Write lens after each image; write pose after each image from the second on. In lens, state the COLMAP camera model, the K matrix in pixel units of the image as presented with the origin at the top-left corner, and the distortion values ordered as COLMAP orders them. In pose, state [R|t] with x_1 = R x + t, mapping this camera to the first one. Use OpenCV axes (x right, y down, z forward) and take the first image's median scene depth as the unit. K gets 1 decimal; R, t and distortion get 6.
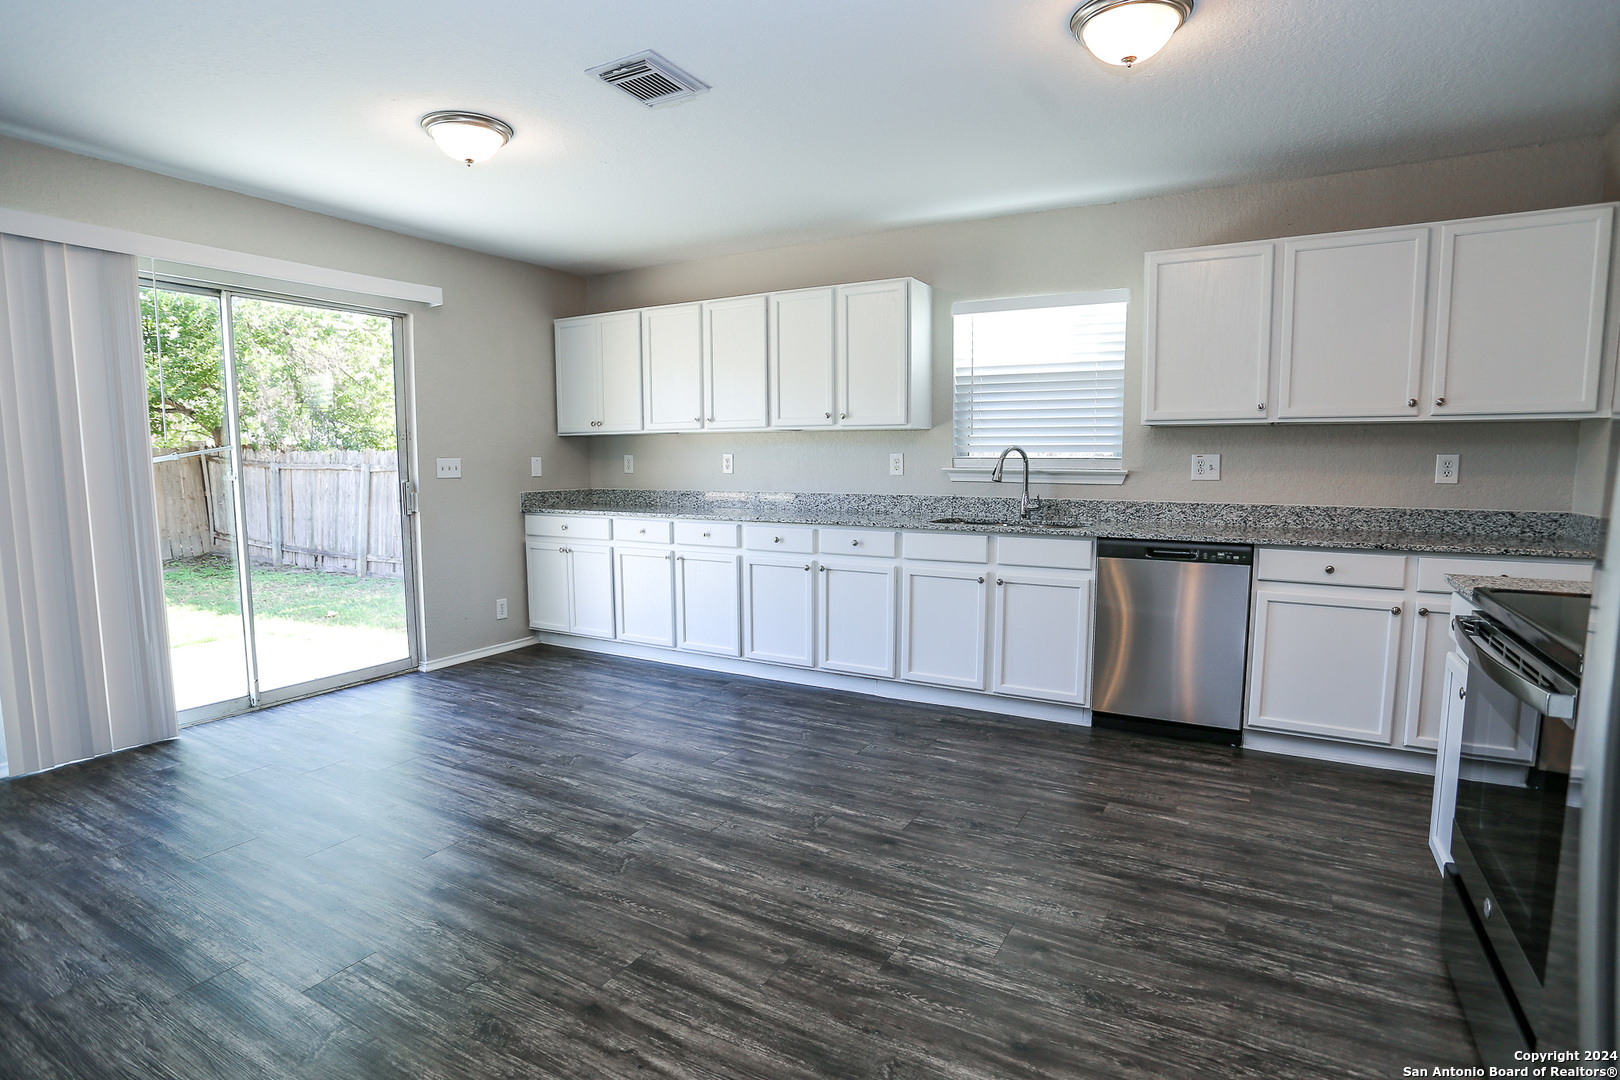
lens RADIAL K [[828.8, 0, 810.0], [0, 828.8, 540.0], [0, 0, 1]] dist [-0.078848, 0.041365]
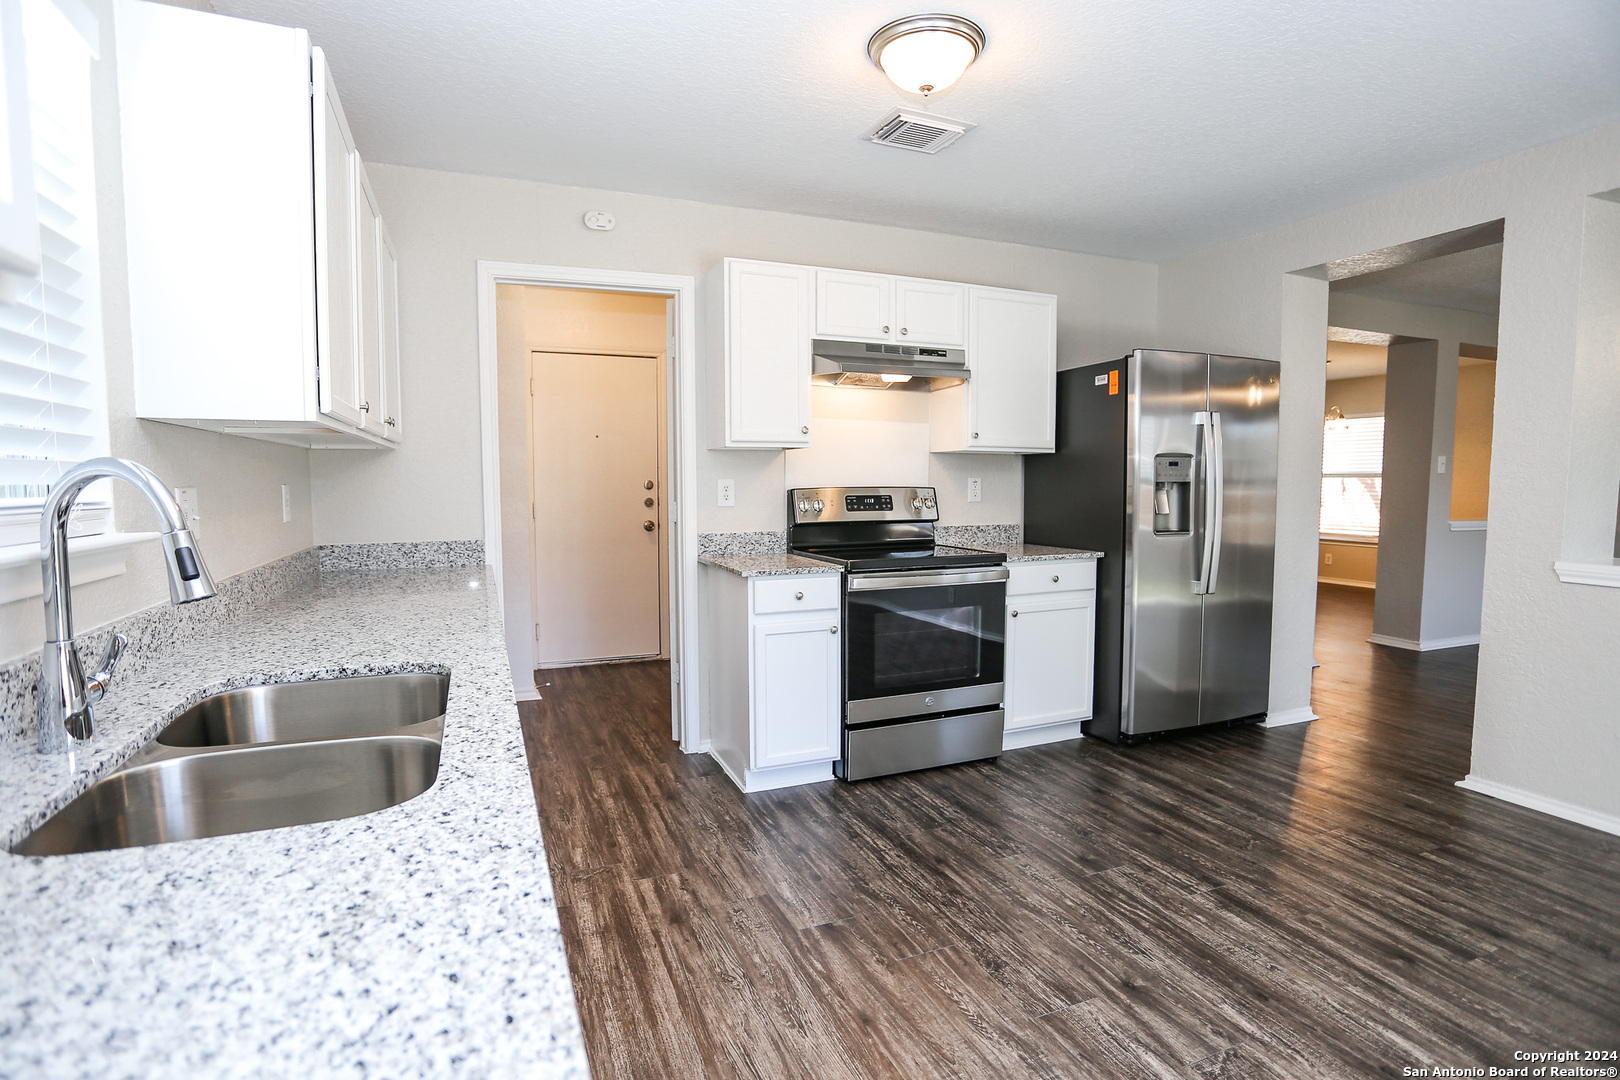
lens RADIAL K [[798.9, 0, 800.1], [0, 798.9, 552.1], [0, 0, 1]] dist [-0.077370, 0.030917]
pose [[-0.779597, -0.048242, 0.624421, -0.079271], [0.072087, 0.983490, 0.165986, -0.144845], [-0.622119, 0.174415, -0.763248, 1.391665]]
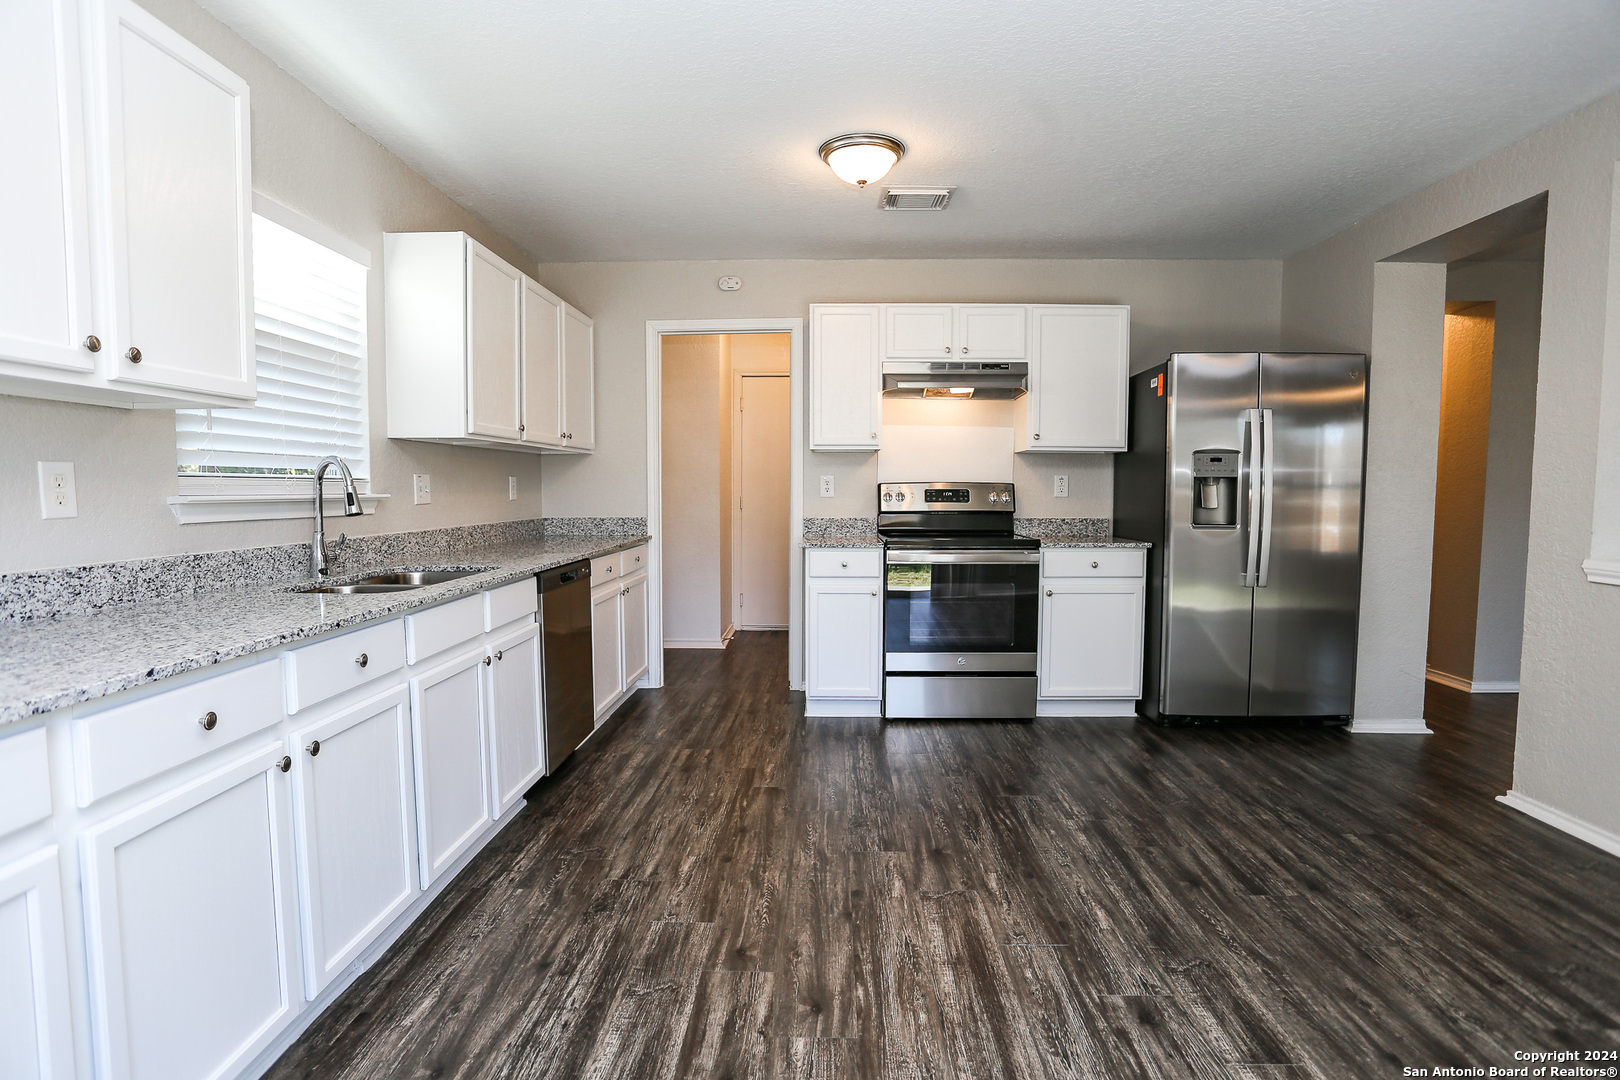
lens RADIAL K [[809.9, 0, 801.8], [0, 809.9, 540.1], [0, 0, 1]] dist [-0.068842, 0.029904]
pose [[-0.456566, -0.052955, 0.888112, -0.567188], [0.093200, 0.989888, 0.106936, -0.110434], [-0.884795, 0.131596, -0.447013, 1.278761]]
